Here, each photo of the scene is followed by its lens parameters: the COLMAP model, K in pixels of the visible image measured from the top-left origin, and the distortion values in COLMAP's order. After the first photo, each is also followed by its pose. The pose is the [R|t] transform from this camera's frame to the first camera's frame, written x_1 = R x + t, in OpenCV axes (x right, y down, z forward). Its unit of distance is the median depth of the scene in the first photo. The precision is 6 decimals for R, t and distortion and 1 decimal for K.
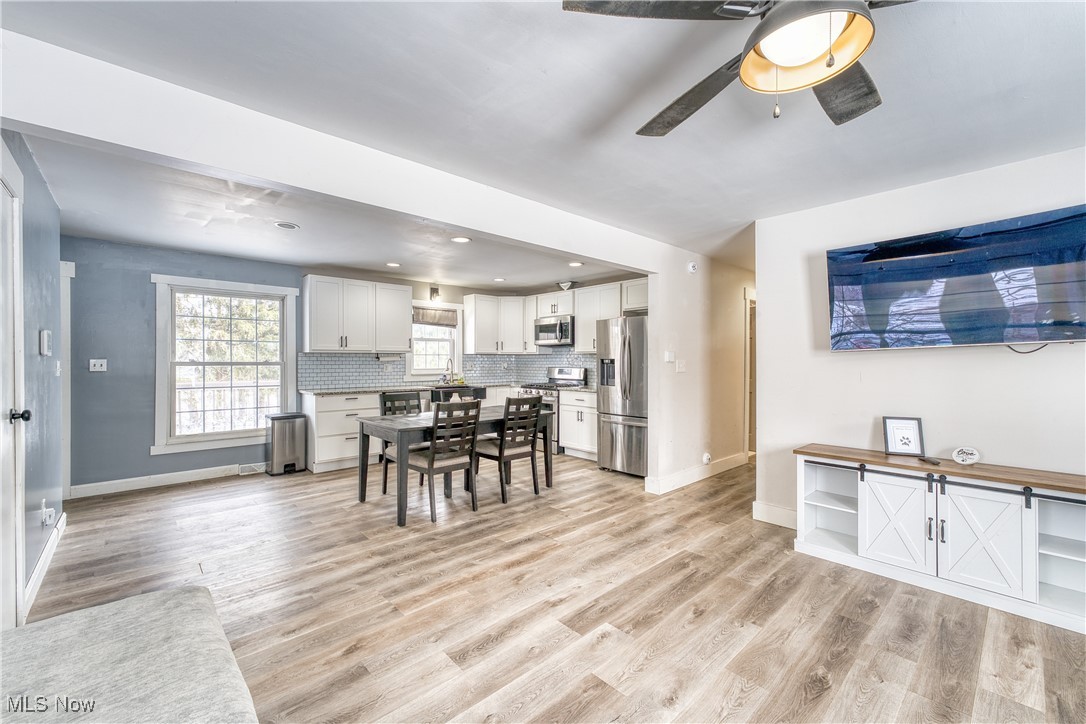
lens RADIAL K [[444.8, 0, 543.1], [0, 444.8, 362.6], [0, 0, 1]] dist [-0.000758, 0.001228]
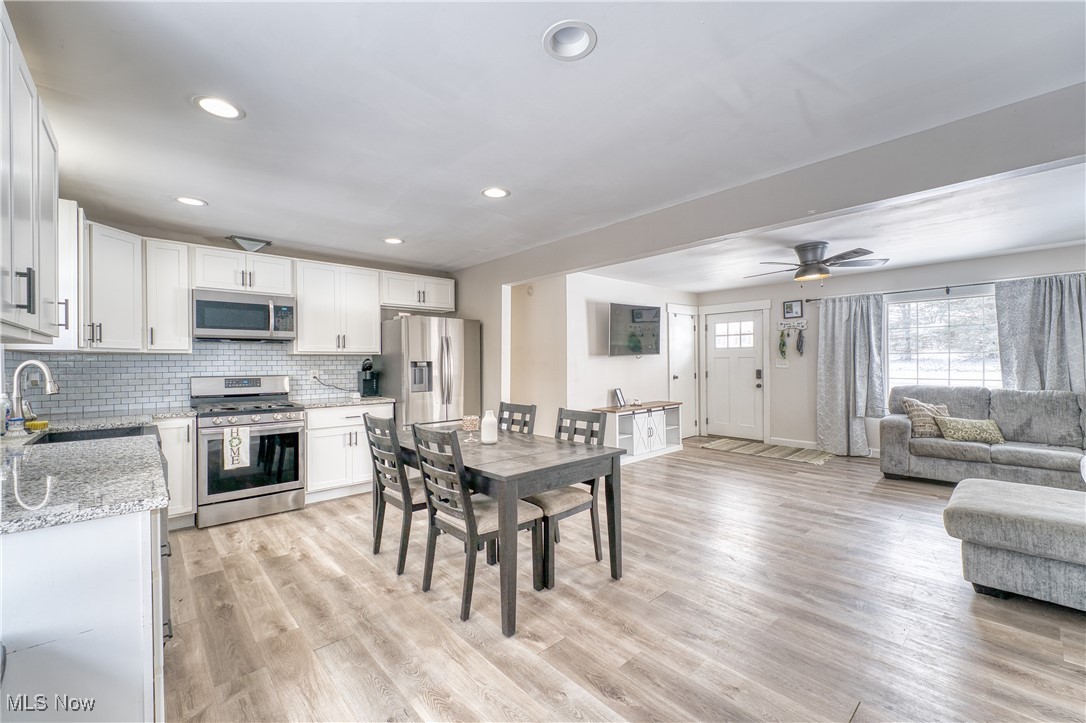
lens RADIAL K [[444.8, 0, 541.6], [0, 444.8, 362.9], [0, 0, 1]] dist [-0.000758, 0.001228]
pose [[0.007849, -0.002788, 0.999965, -0.760380], [0.012308, 0.999921, 0.002691, -0.004890], [-0.999893, 0.012286, 0.007882, 0.784589]]
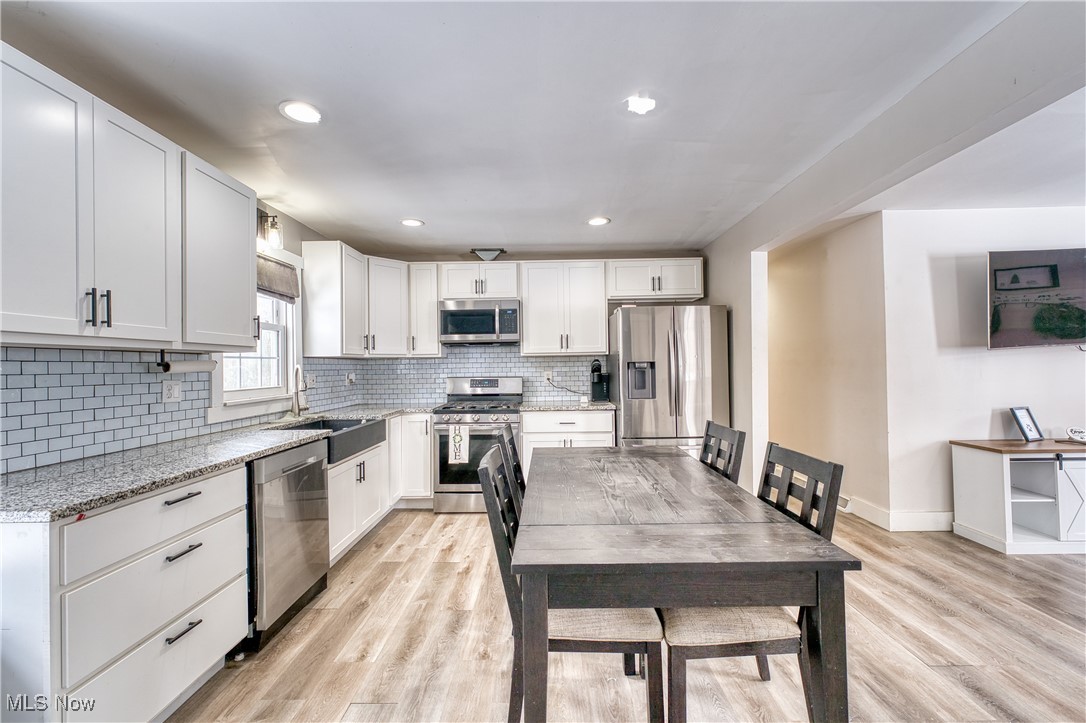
lens RADIAL K [[444.8, 0, 542.0], [0, 444.8, 360.6], [0, 0, 1]] dist [-0.000758, 0.001228]
pose [[0.684724, -0.002511, 0.728799, -0.508609], [0.019457, 0.999701, -0.014837, -0.002725], [-0.728543, 0.024339, 0.684567, 0.647832]]
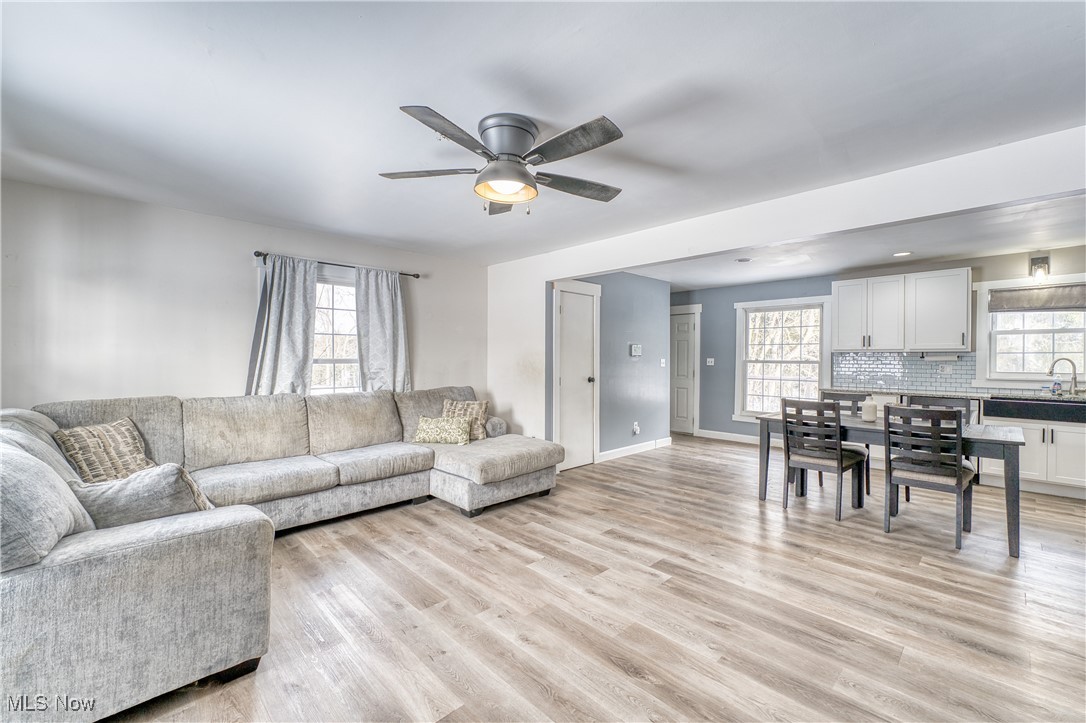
lens RADIAL K [[444.8, 0, 541.3], [0, 444.8, 360.6], [0, 0, 1]] dist [-0.000758, 0.001228]
pose [[0.021496, 0.005905, -0.999752, 0.591237], [-0.009869, 0.999935, 0.005694, -0.001902], [0.999720, 0.009744, 0.021553, 0.271192]]
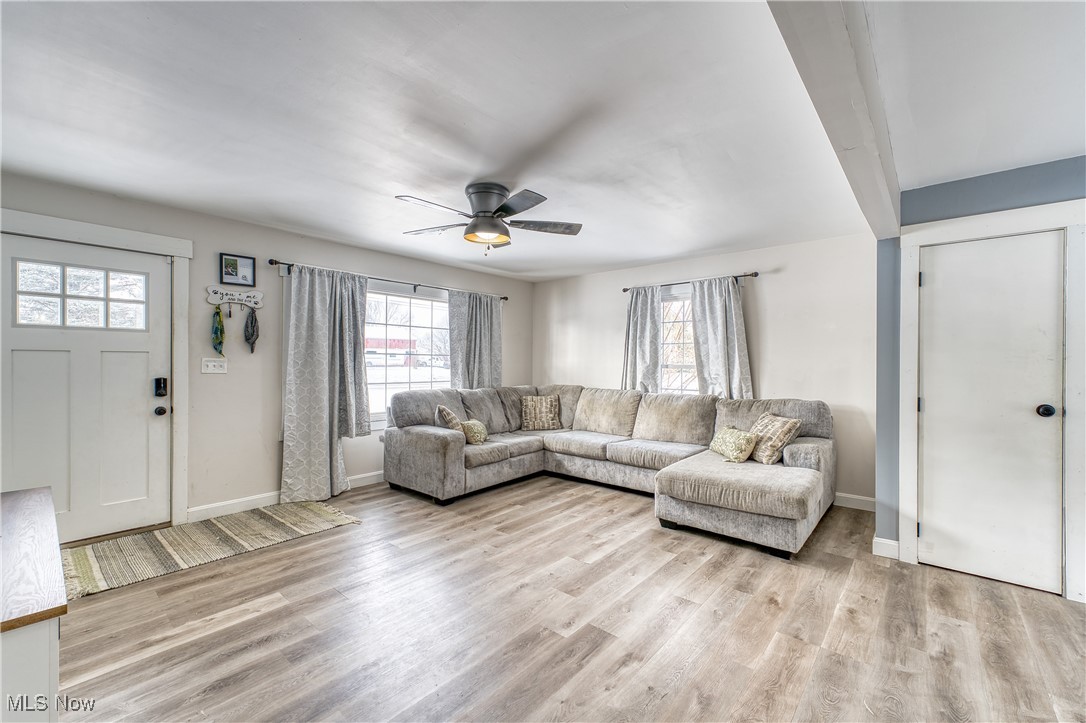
lens RADIAL K [[444.8, 0, 543.4], [0, 444.8, 361.2], [0, 0, 1]] dist [-0.000758, 0.001228]
pose [[-0.993345, -0.007887, -0.114909, 0.134921], [-0.008074, 0.999967, 0.001159, -0.002470], [0.114896, 0.002079, -0.993375, 0.855112]]
